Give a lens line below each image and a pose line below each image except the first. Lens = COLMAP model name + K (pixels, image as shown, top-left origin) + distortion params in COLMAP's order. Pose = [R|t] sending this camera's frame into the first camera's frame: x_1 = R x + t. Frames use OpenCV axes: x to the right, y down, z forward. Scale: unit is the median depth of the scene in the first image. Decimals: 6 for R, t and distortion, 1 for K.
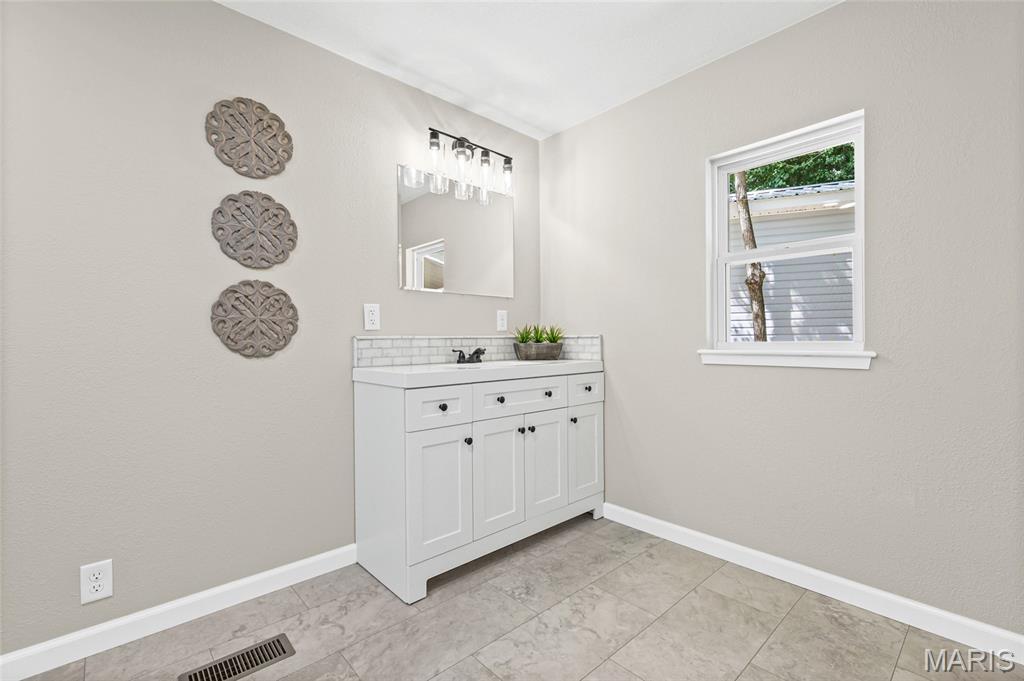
lens RADIAL K [[450.0, 0, 517.9], [0, 450.0, 339.0], [0, 0, 1]] dist [0.005132, -0.000272]
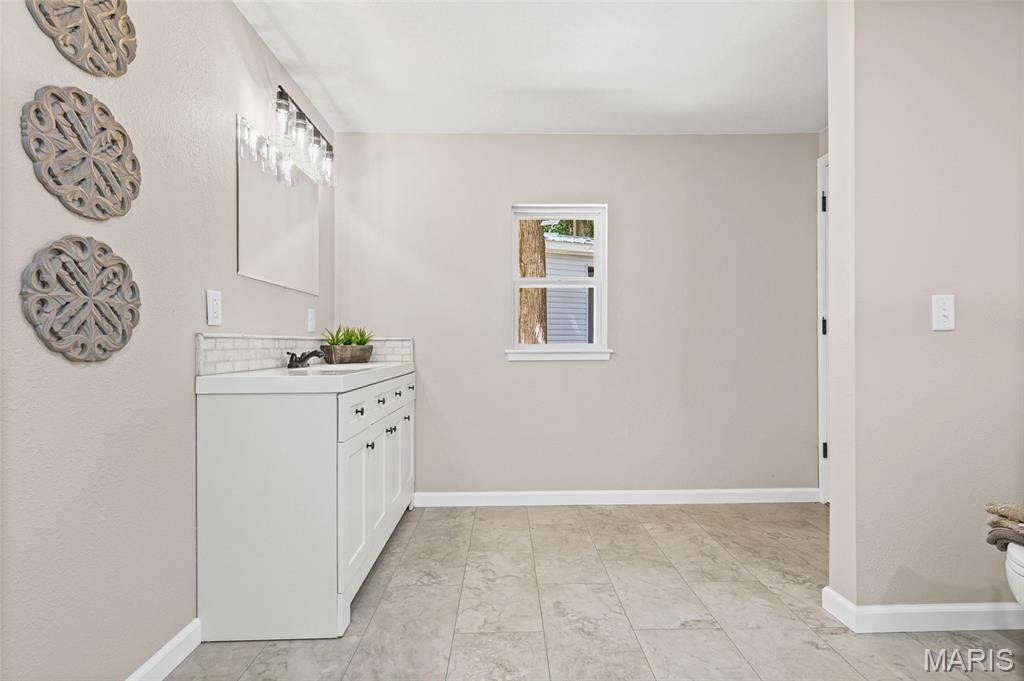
lens RADIAL K [[450.0, 0, 515.0], [0, 450.0, 345.4], [0, 0, 1]] dist [0.005132, -0.000272]
pose [[0.658734, 0.003466, 0.752368, -0.631306], [-0.000800, 0.999992, -0.003906, 0.017910], [-0.752375, 0.001971, 0.658732, 0.145891]]
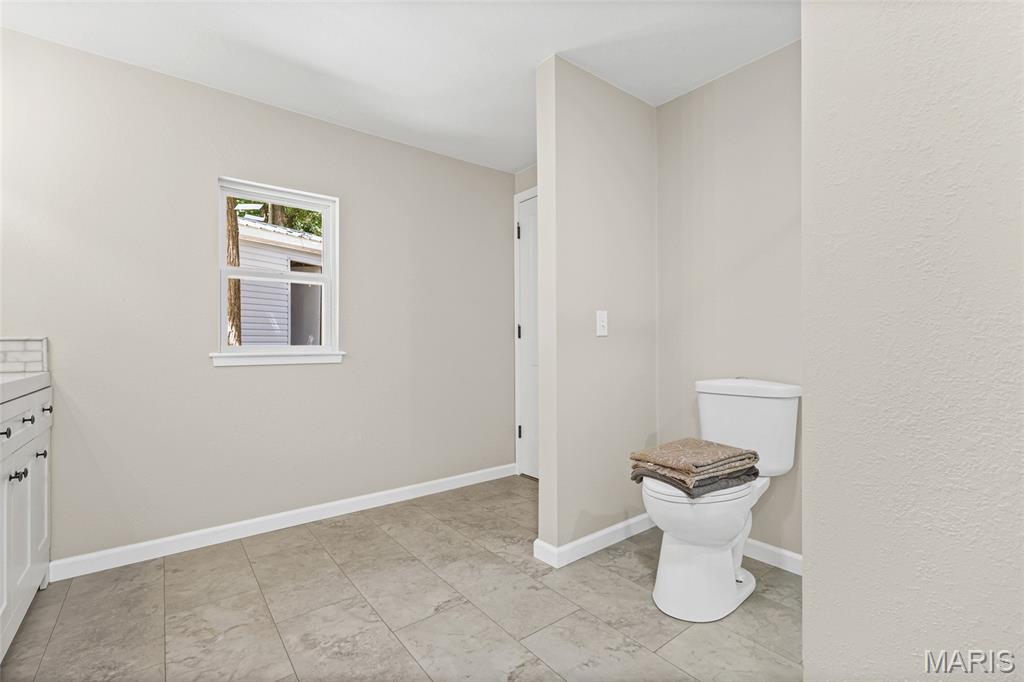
lens RADIAL K [[450.0, 0, 512.0], [0, 450.0, 345.8], [0, 0, 1]] dist [0.005132, -0.000272]
pose [[0.079679, 0.005259, 0.996807, -0.673887], [0.003849, 0.999977, -0.005583, 0.017033], [-0.996813, 0.004281, 0.079657, 0.243831]]
